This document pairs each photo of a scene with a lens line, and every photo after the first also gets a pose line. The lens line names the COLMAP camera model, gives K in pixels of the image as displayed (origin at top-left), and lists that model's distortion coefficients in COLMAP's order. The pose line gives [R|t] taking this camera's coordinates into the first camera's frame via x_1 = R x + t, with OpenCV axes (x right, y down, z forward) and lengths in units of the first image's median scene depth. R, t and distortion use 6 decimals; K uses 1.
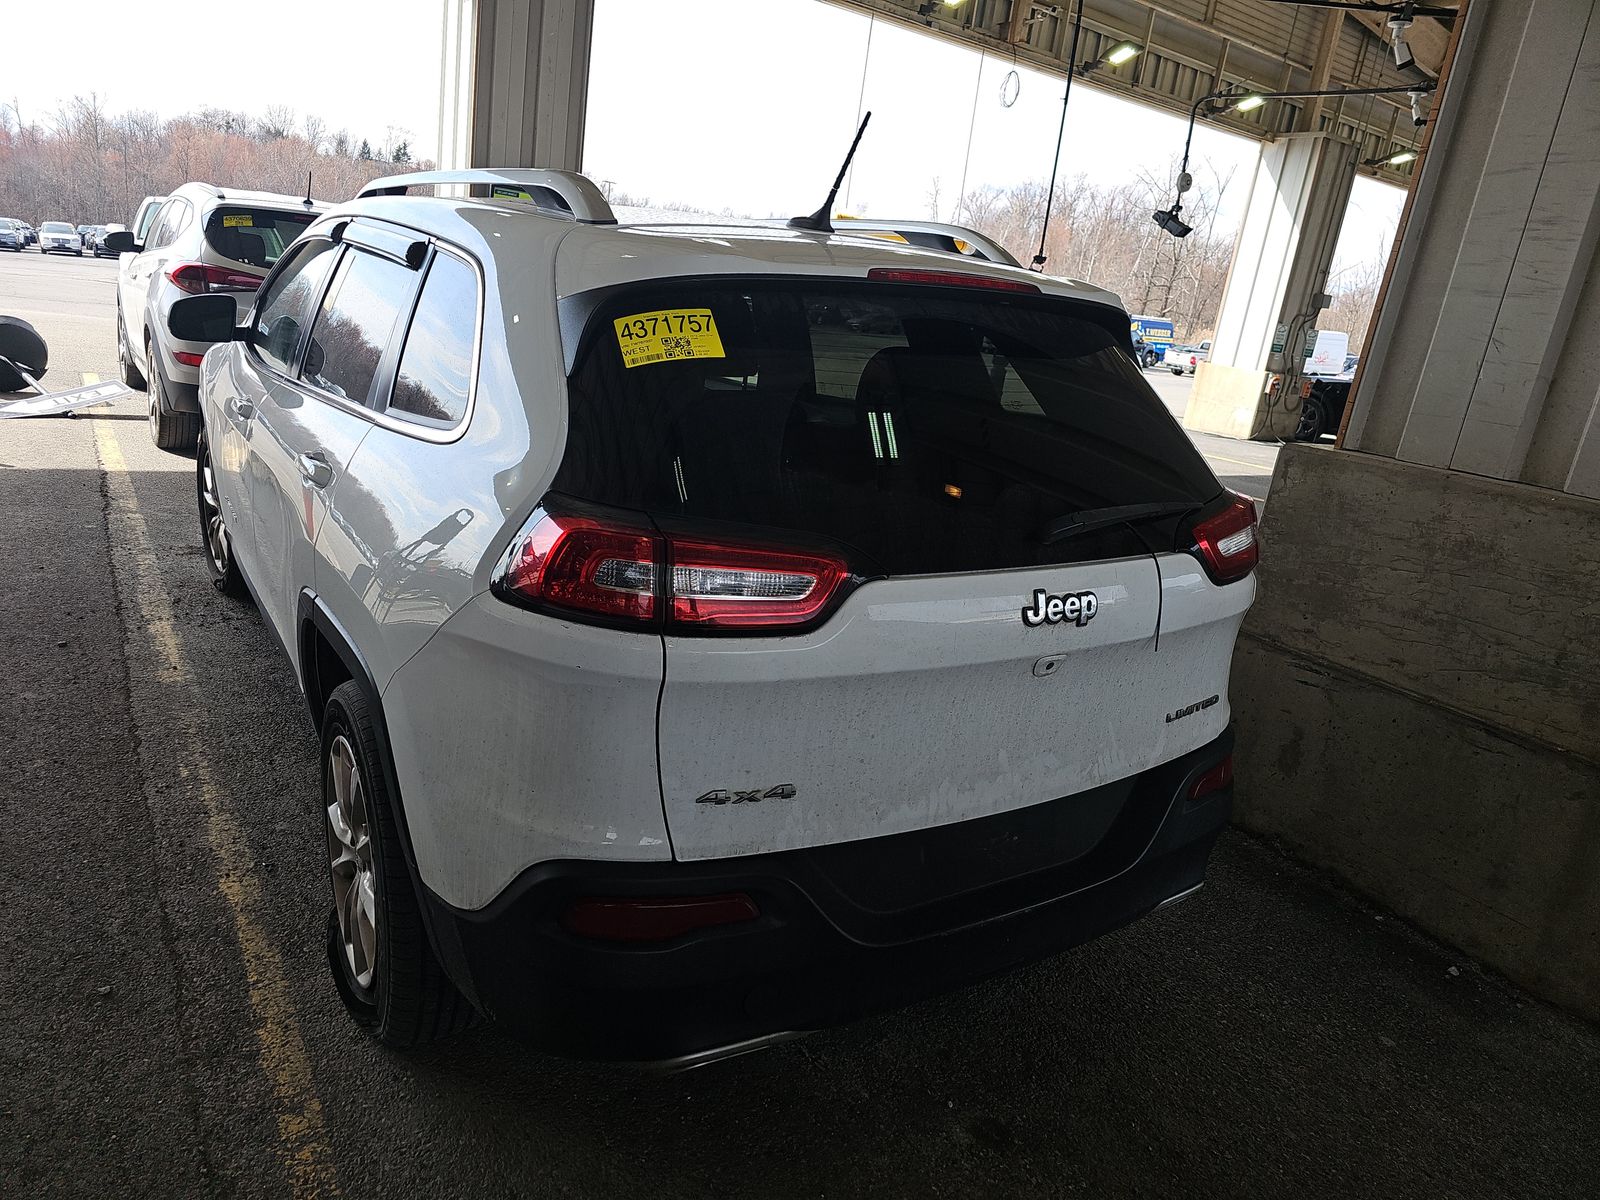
lens RADIAL K [[1043.6, 0, 776.3], [0, 1043.6, 601.9], [0, 0, 1]] dist [0.041964, -0.038649]
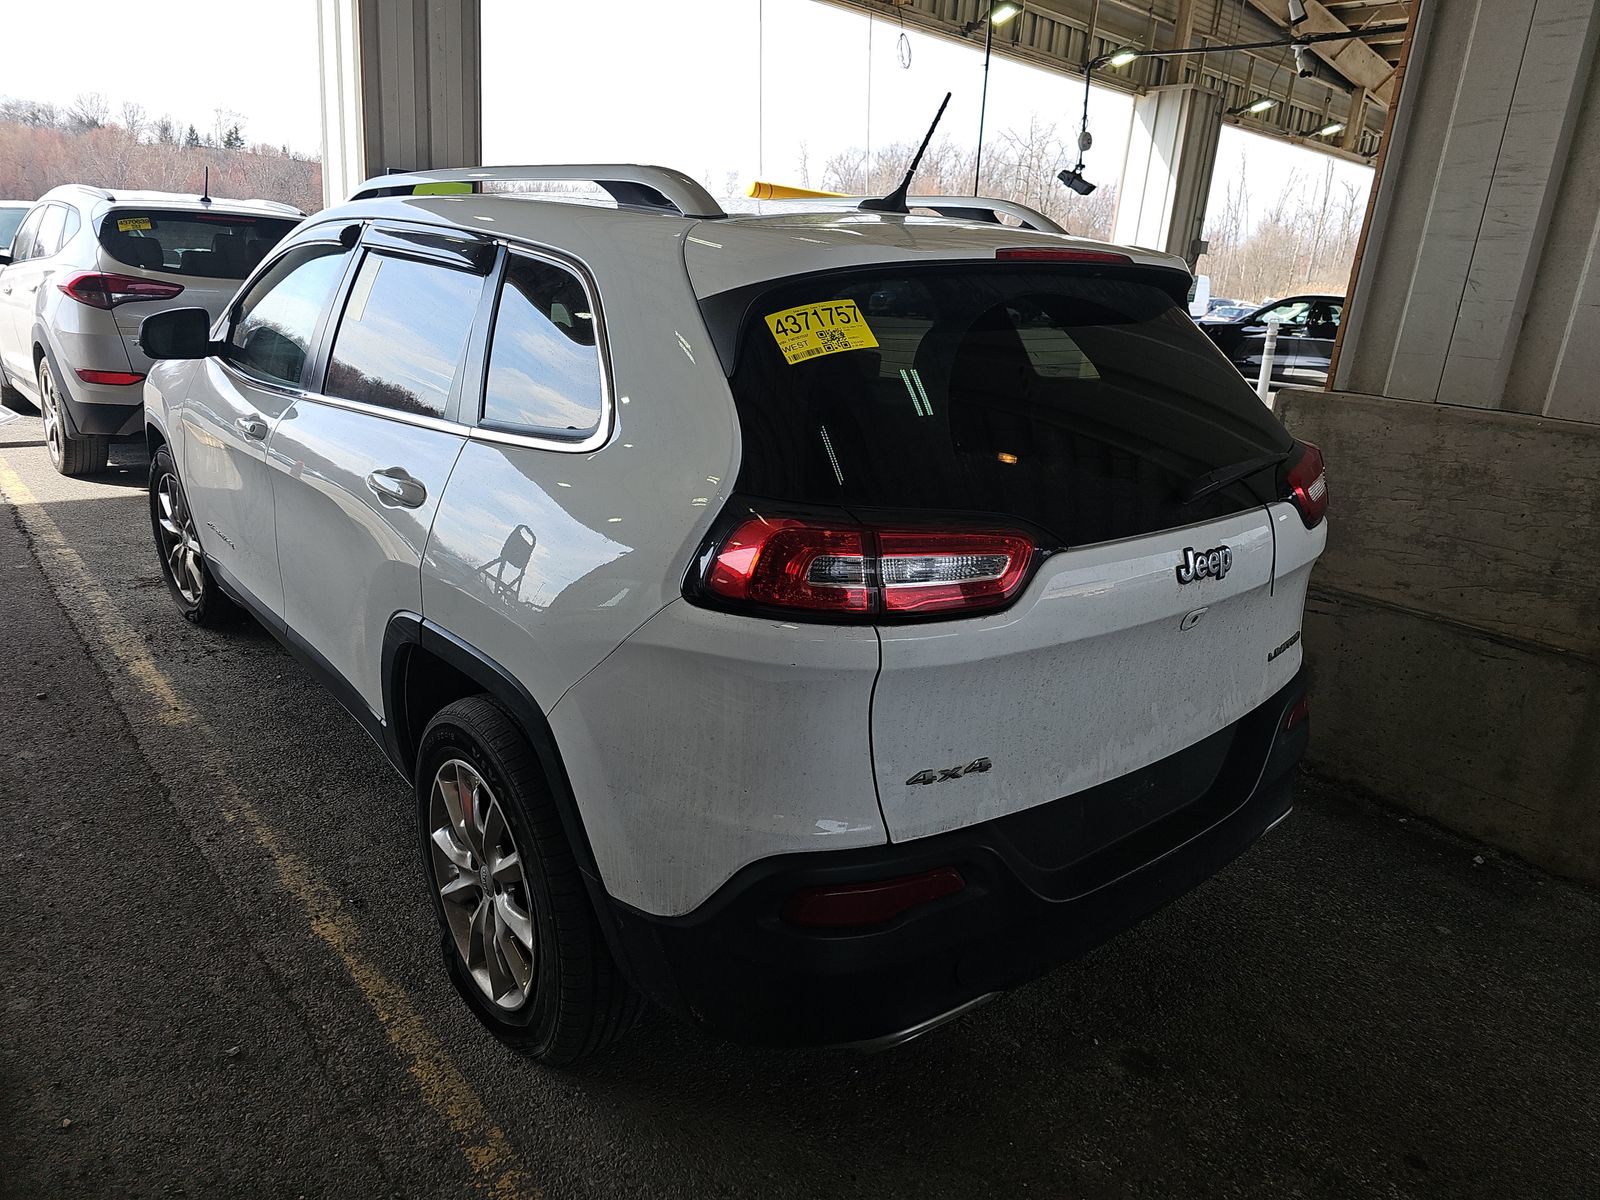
lens RADIAL K [[1043.6, 0, 803.9], [0, 1043.6, 602.8], [0, 0, 1]] dist [0.041964, -0.038649]
pose [[0.988567, -0.093450, 0.118331, -0.174013], [0.090166, 0.995386, 0.032823, -0.017833], [-0.120852, -0.021778, 0.992432, -0.000870]]
